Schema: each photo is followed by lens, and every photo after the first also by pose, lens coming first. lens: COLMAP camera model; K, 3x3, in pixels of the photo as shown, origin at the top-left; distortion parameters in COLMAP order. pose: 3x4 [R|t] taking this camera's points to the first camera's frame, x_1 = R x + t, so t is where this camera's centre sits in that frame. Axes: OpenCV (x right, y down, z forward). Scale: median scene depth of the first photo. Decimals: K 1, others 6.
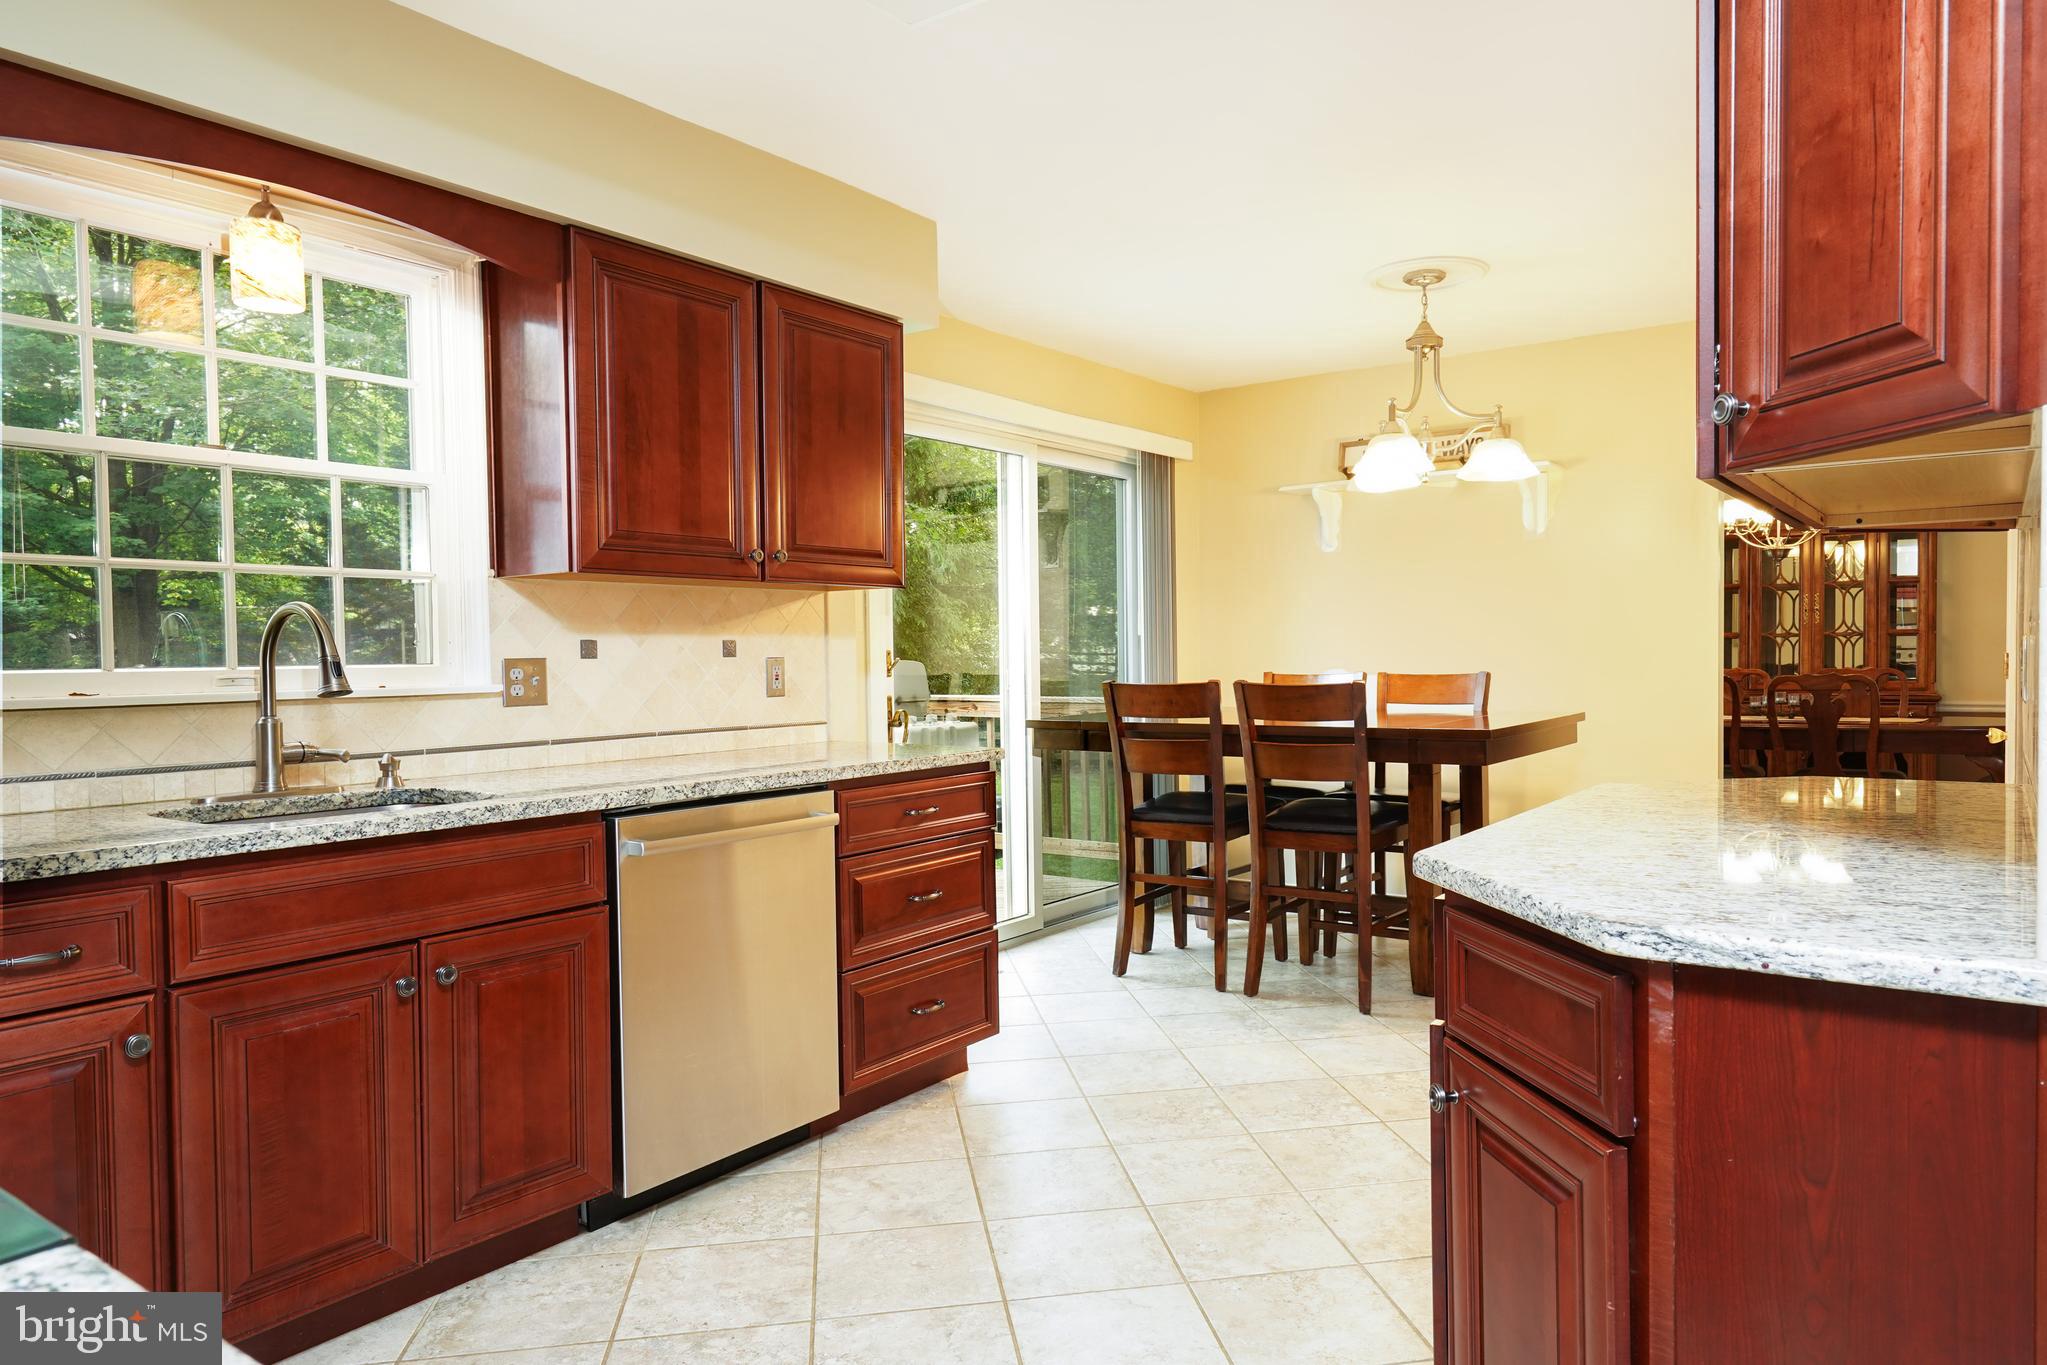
lens RADIAL K [[1267.2, 0, 1024.6], [0, 1267.2, 678.7], [0, 0, 1]] dist [-0.005193, -0.000422]
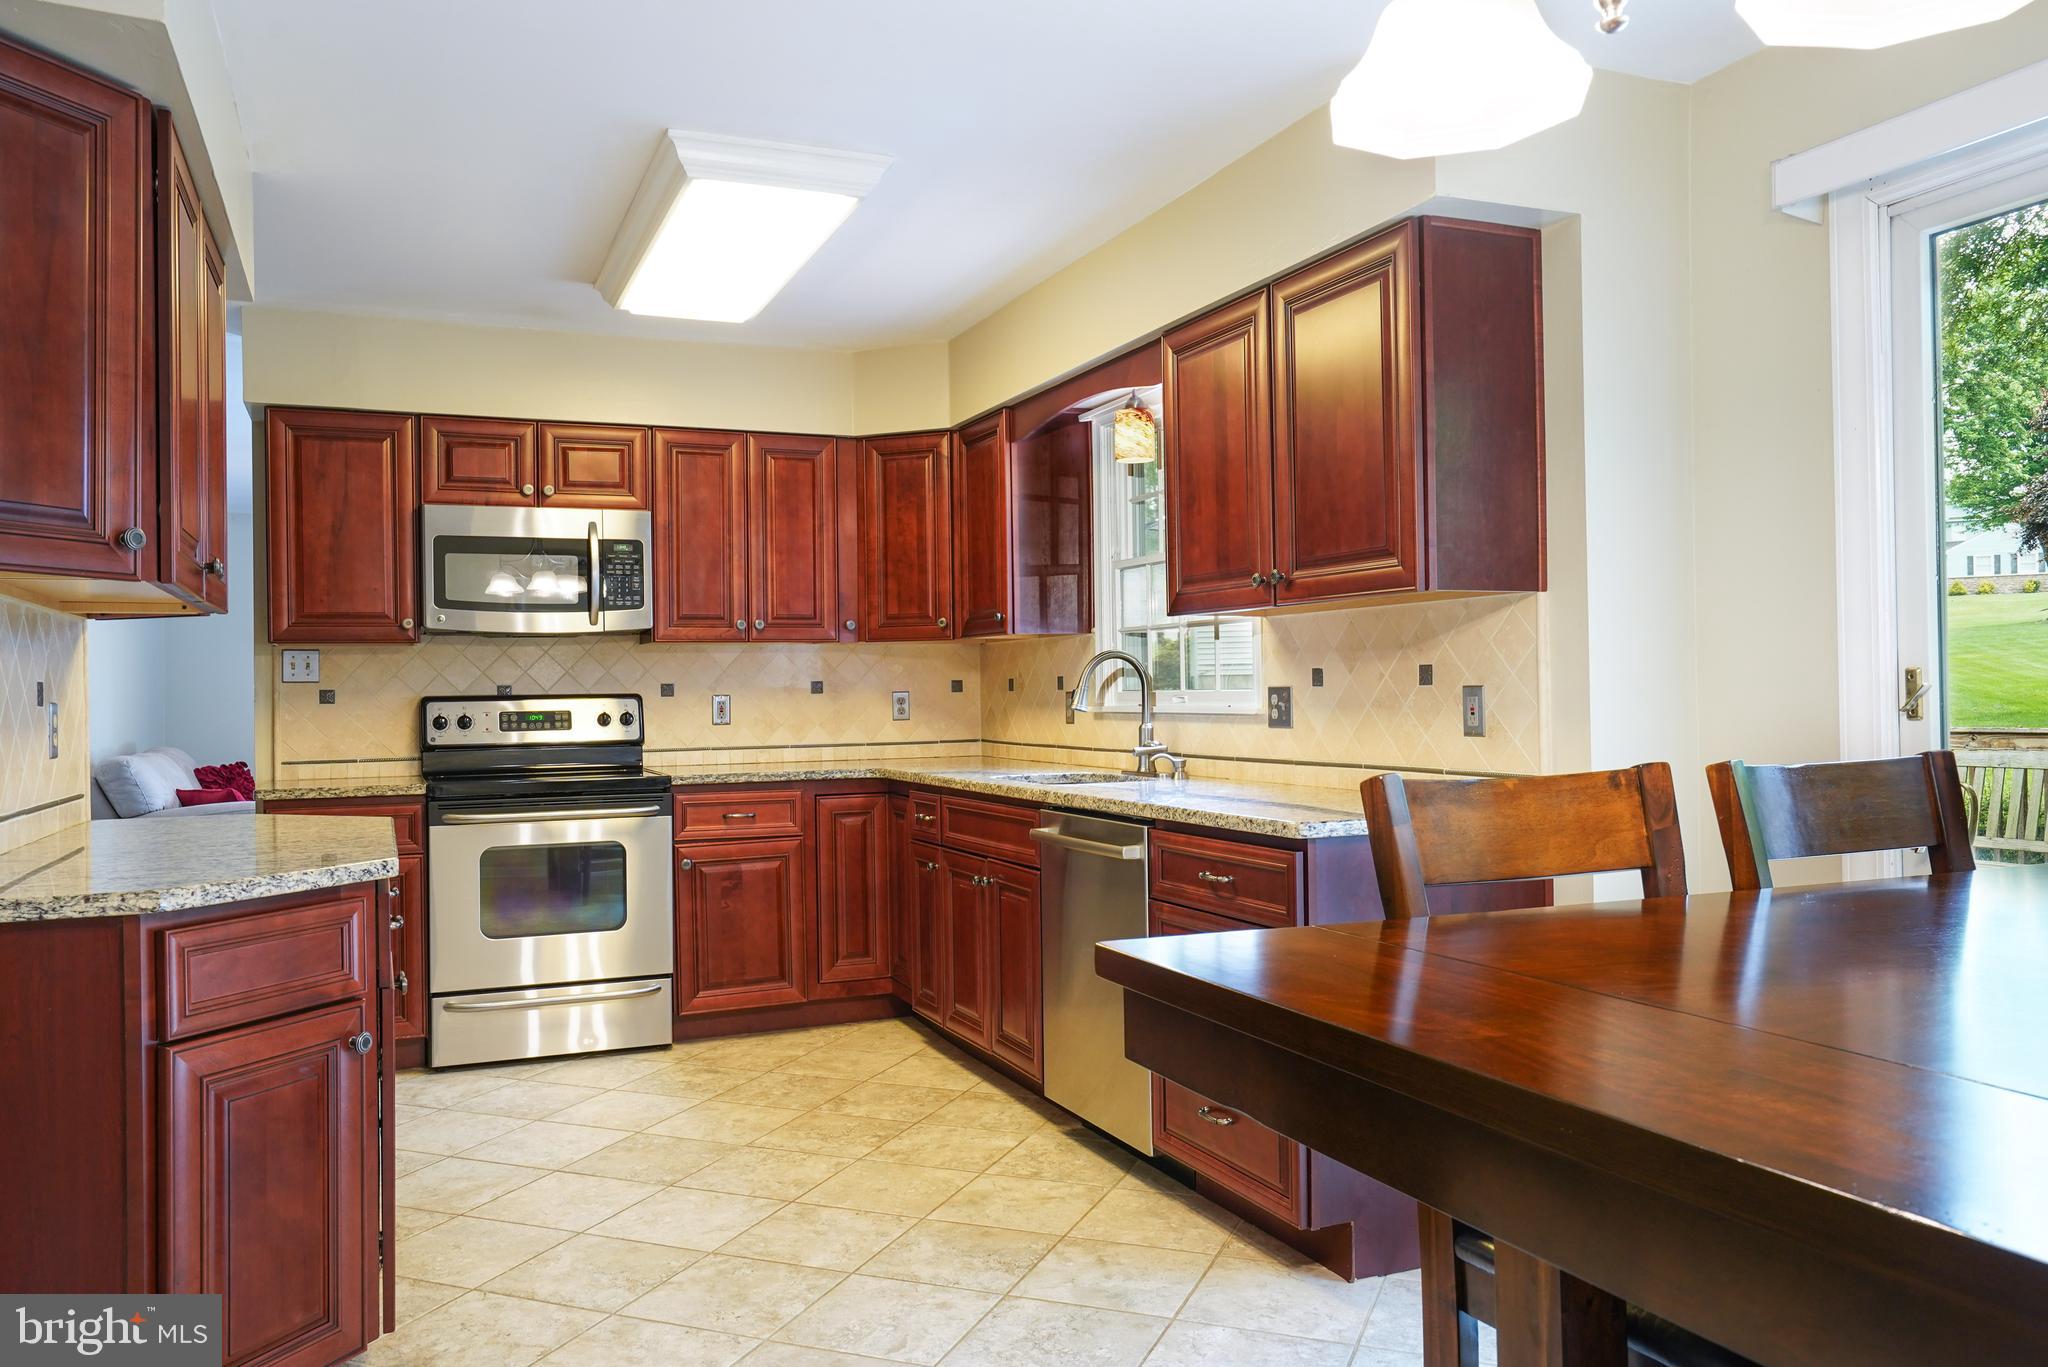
lens RADIAL K [[1479.4, 0, 1020.4], [0, 1479.4, 687.0], [0, 0, 1]] dist [0.010911, 0.005632]
pose [[-0.484608, 0.021554, -0.874466, 0.859392], [0.006588, 0.999758, 0.020992, -0.043298], [0.874707, 0.004412, -0.484632, 1.412472]]
